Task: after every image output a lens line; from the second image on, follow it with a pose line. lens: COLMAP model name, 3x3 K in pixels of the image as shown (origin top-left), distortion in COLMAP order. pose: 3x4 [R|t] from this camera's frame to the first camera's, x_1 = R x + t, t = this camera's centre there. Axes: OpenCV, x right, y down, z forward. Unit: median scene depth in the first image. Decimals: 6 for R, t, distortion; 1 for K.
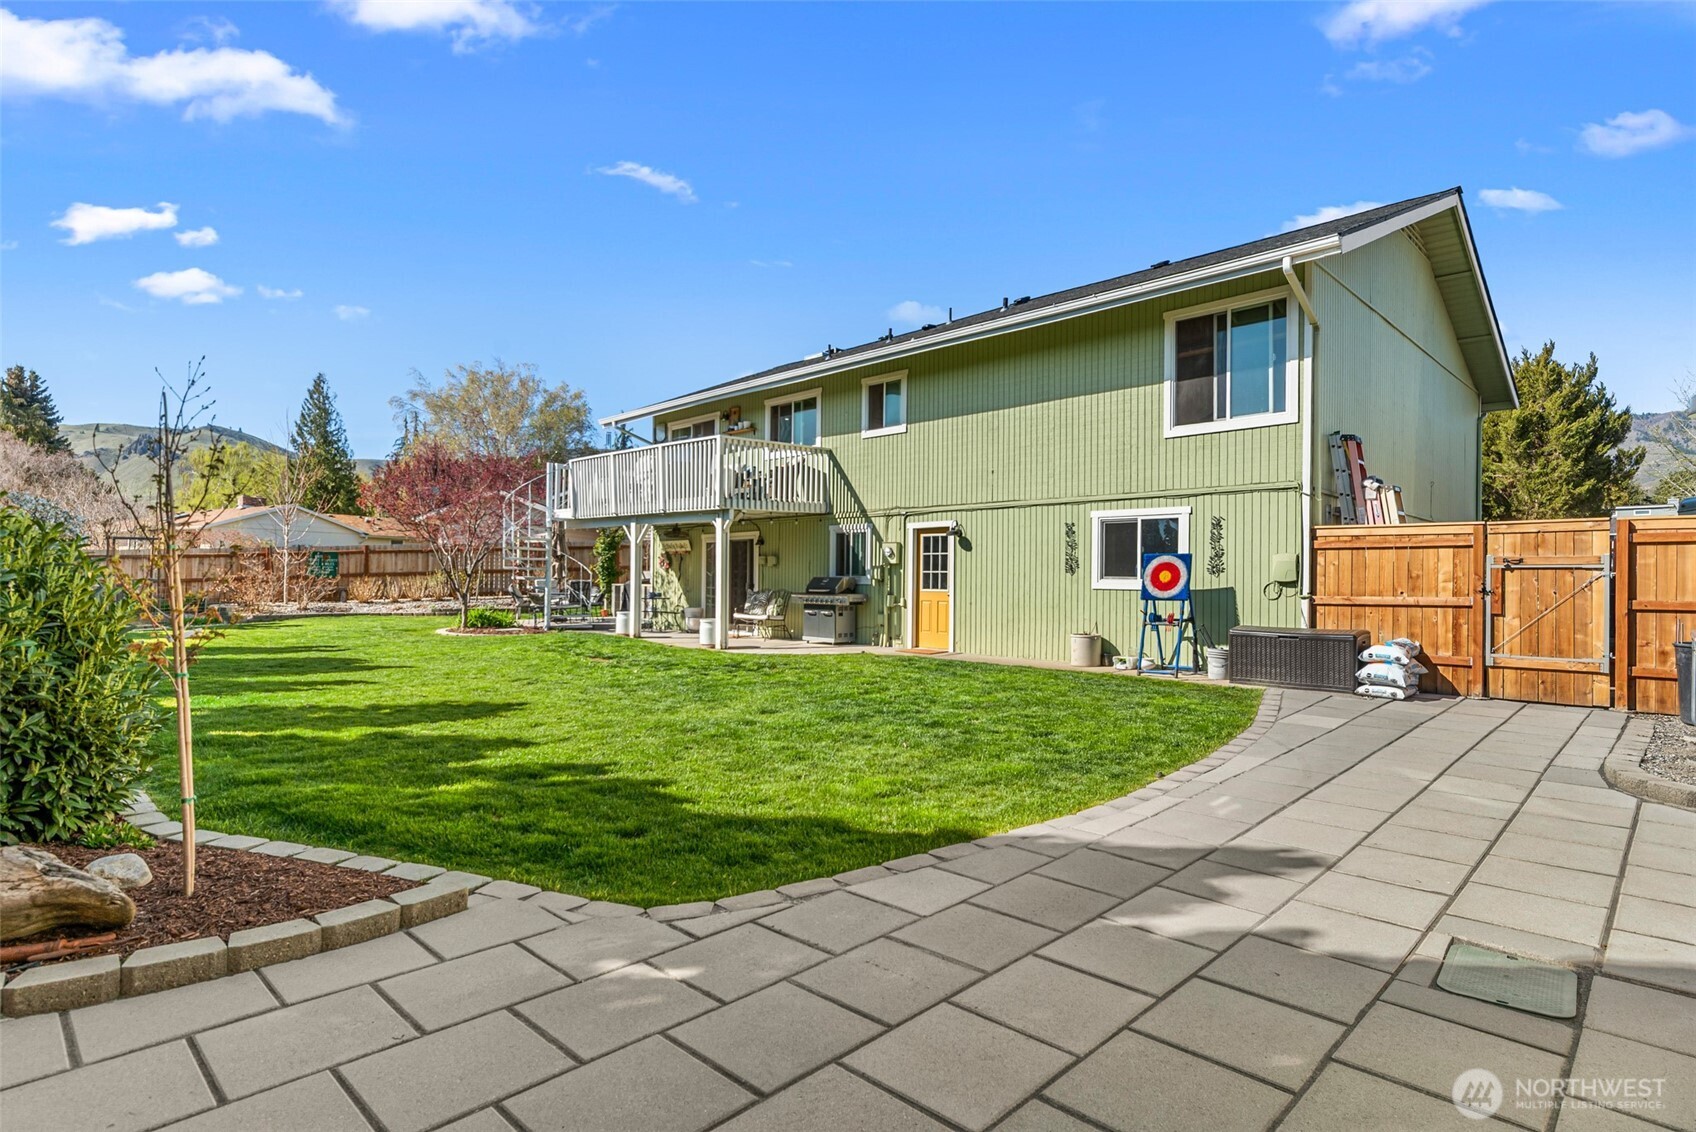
lens RADIAL K [[884.2, 0, 848.0], [0, 884.2, 566.0], [0, 0, 1]] dist [0.000228, -0.000557]
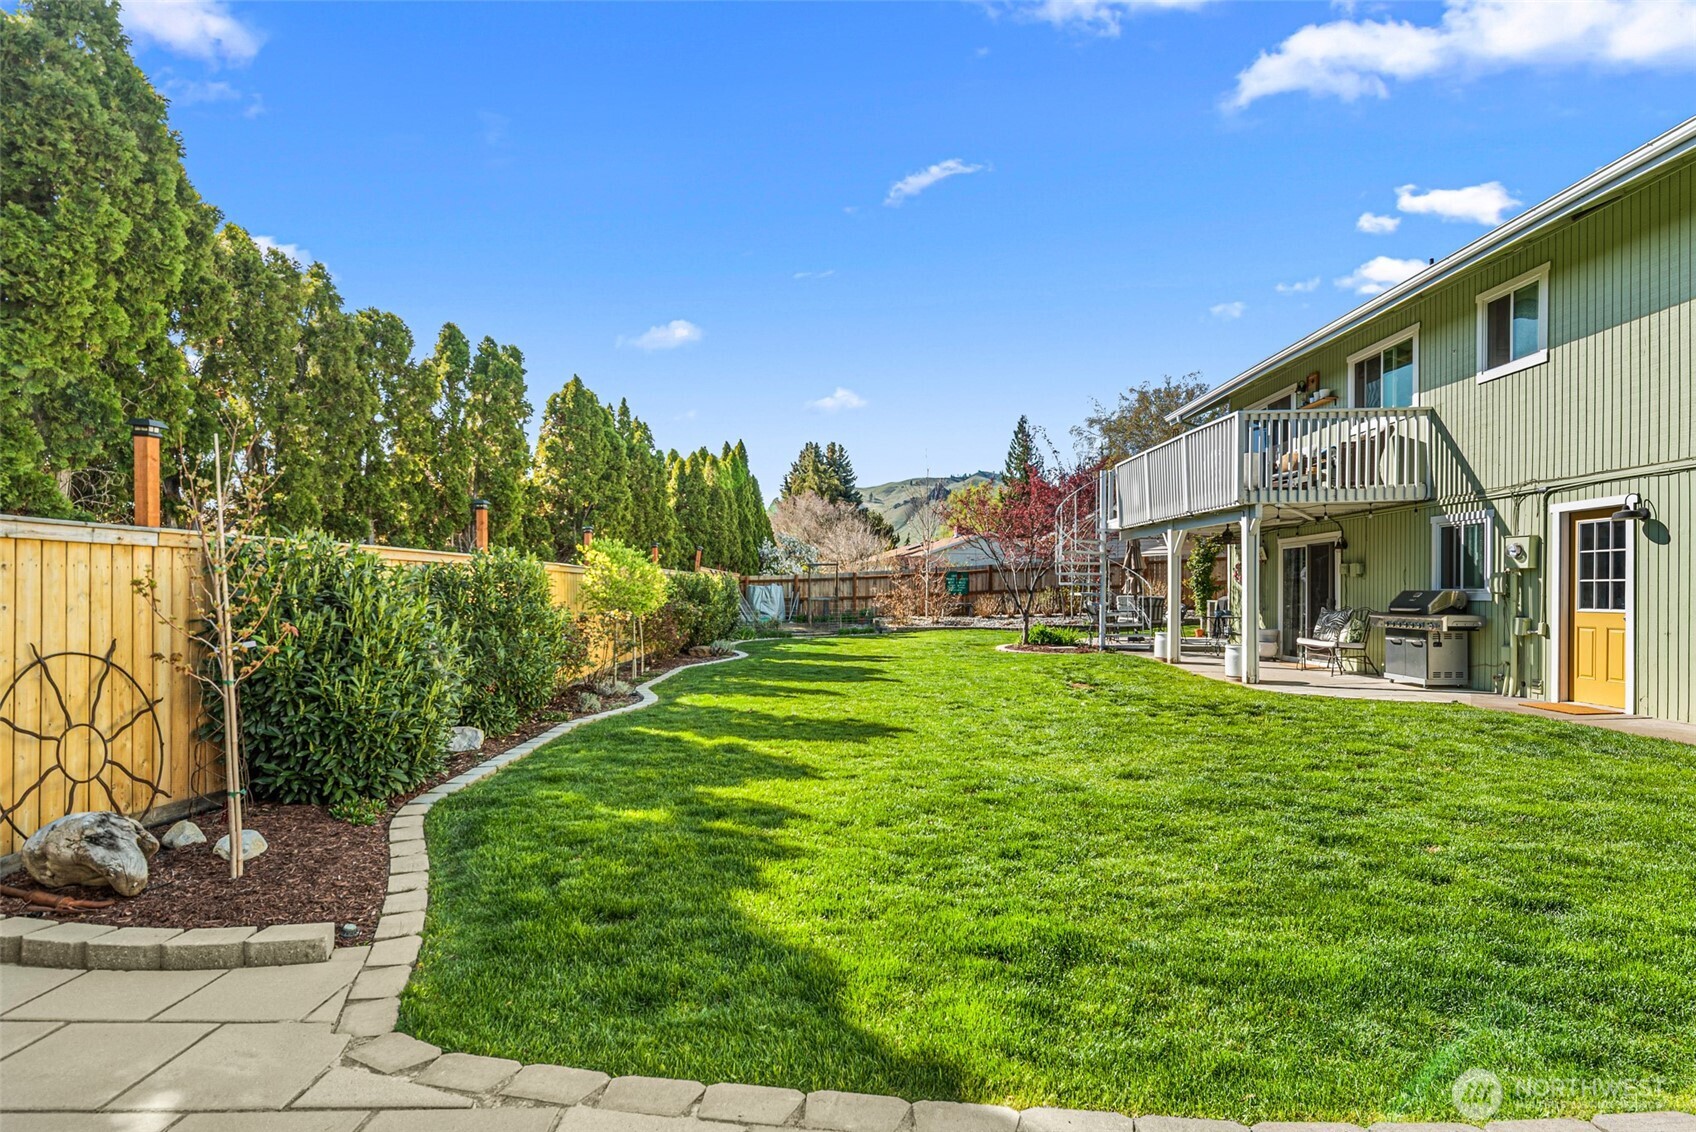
lens RADIAL K [[872.9, 0, 843.2], [0, 872.9, 590.8], [0, 0, 1]] dist [0.000588, -0.000273]
pose [[0.707563, -0.008211, -0.706602, 0.148364], [0.014765, 0.999886, 0.003166, 0.003914], [0.706496, -0.012673, 0.707604, 0.193903]]
